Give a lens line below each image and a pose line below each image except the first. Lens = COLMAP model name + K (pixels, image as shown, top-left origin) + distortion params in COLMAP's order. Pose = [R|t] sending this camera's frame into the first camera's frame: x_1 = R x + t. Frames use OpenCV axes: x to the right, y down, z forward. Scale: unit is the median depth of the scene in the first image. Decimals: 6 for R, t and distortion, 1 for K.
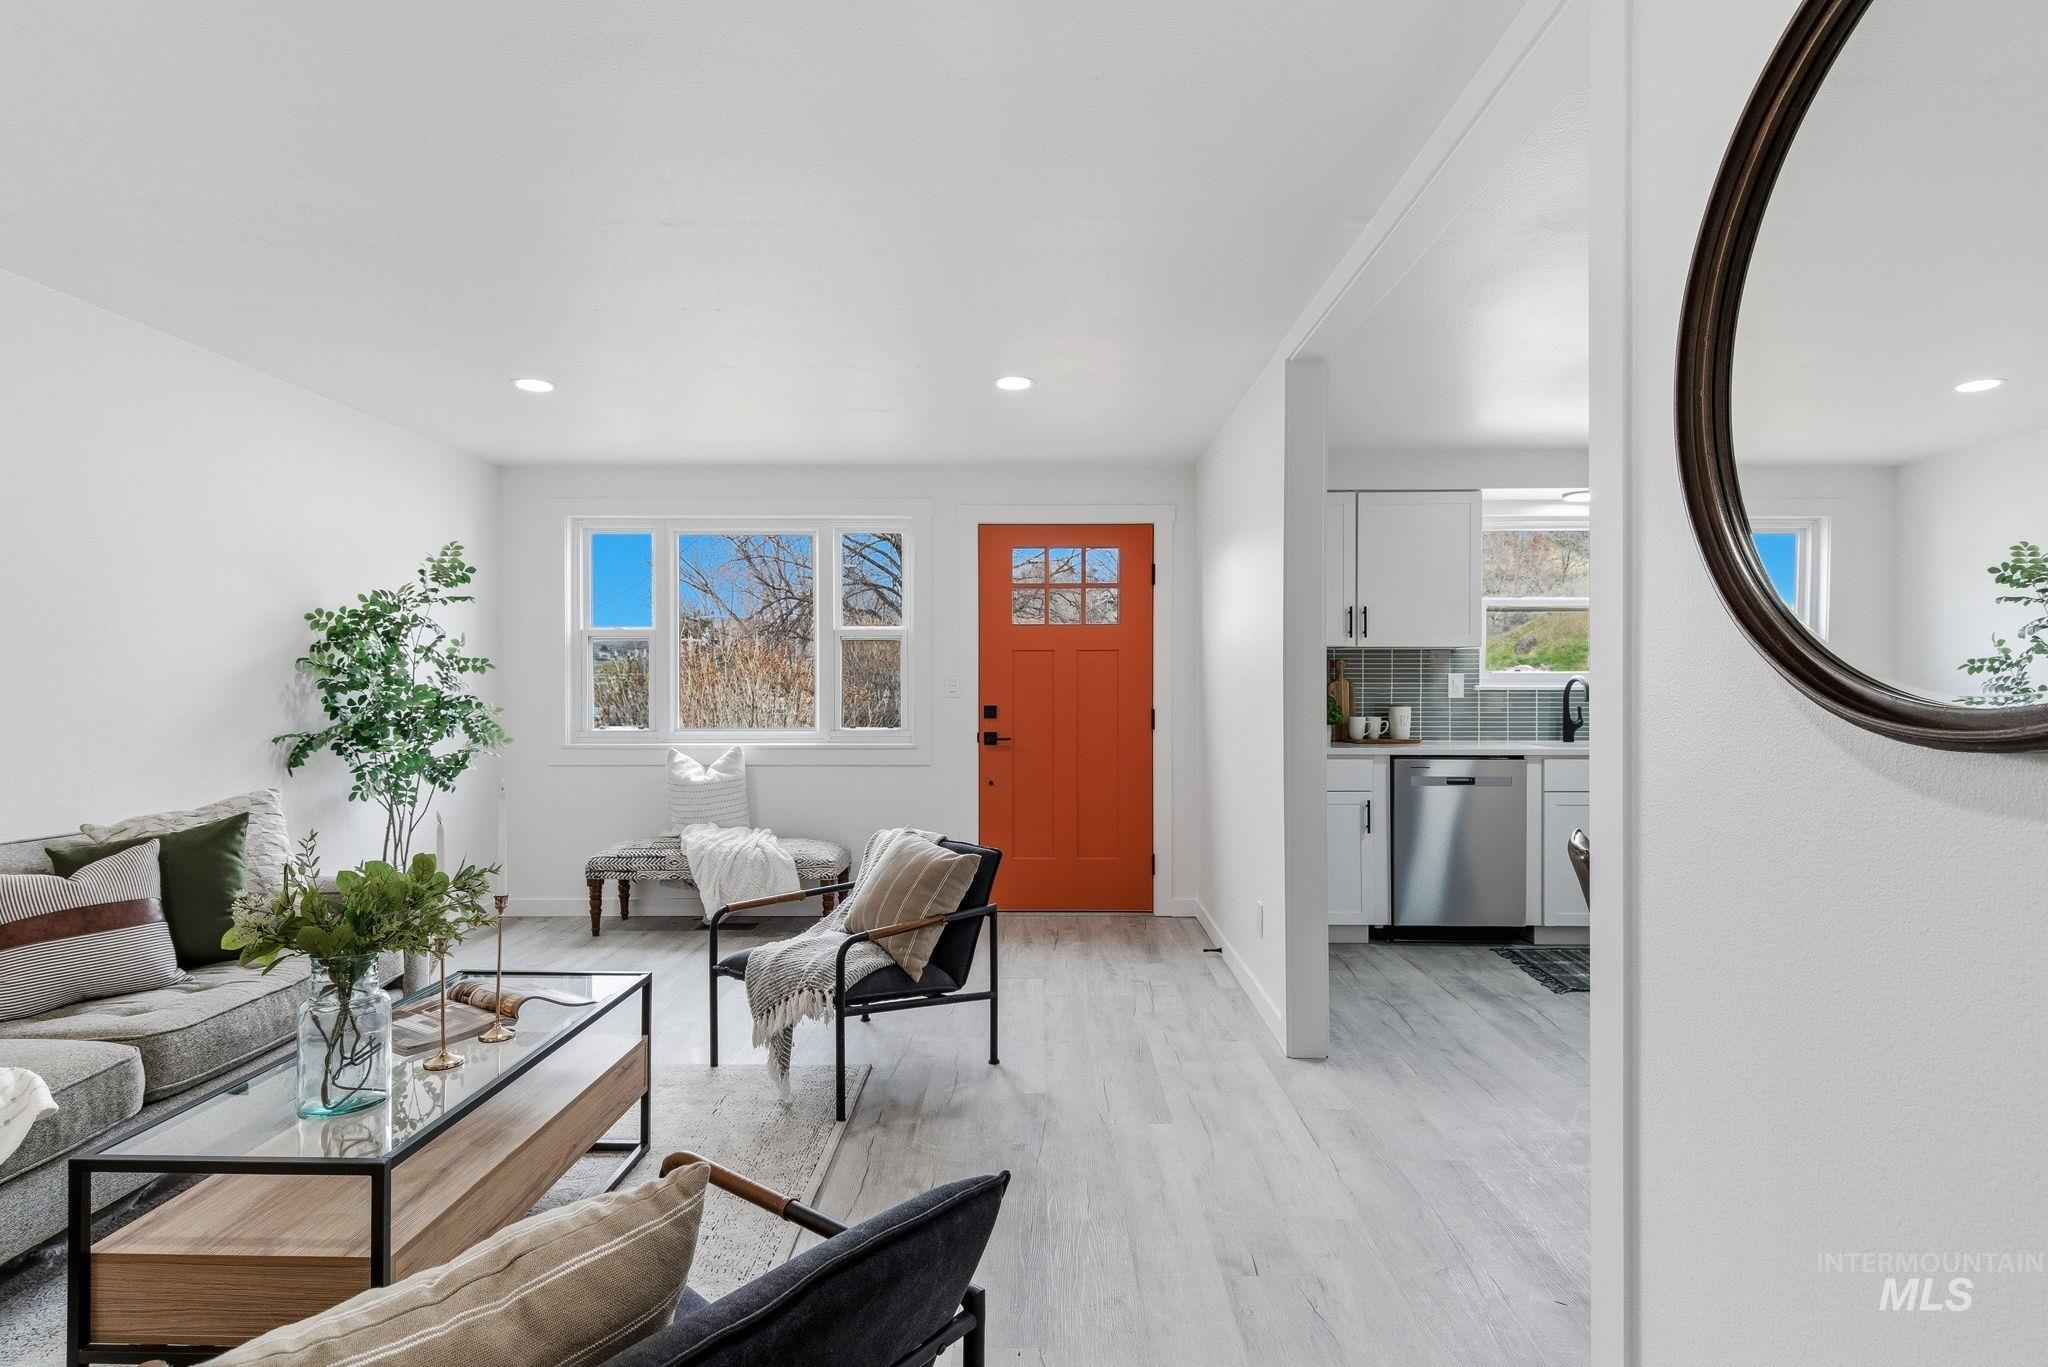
lens RADIAL K [[1065.6, 0, 1022.7], [0, 1065.6, 679.5], [0, 0, 1]] dist [0.016205, -0.008410]
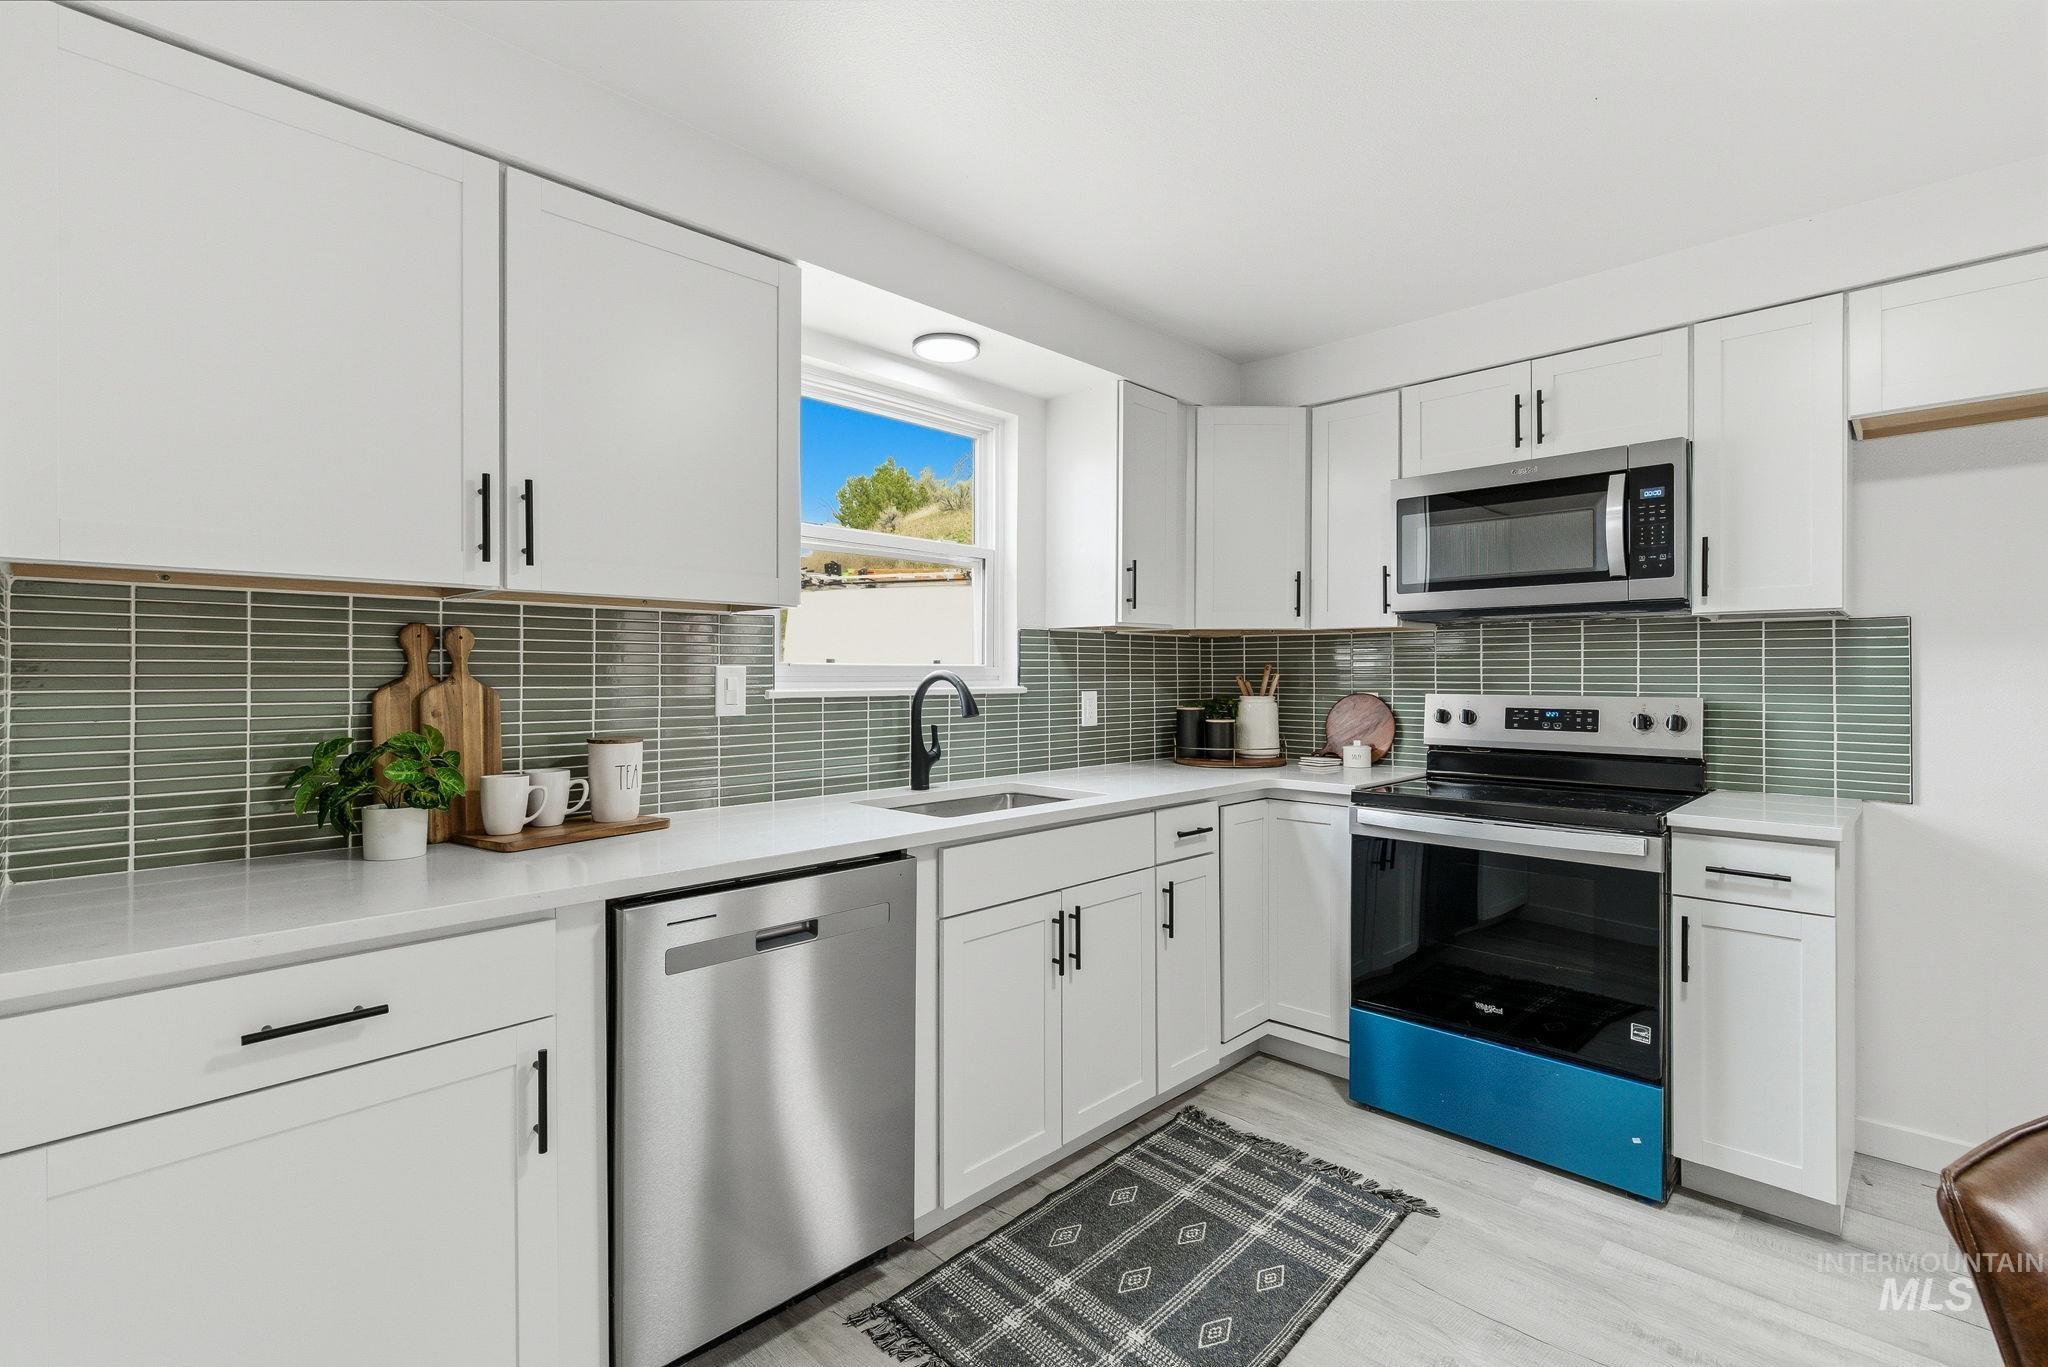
lens RADIAL K [[943.5, 0, 1034.0], [0, 943.5, 671.4], [0, 0, 1]] dist [-0.000503, -0.000314]
pose [[0.687516, 0.000867, 0.726168, 0.198017], [-0.002270, 0.999997, 0.000955, -0.003372], [-0.726165, -0.002305, 0.687516, 0.628769]]
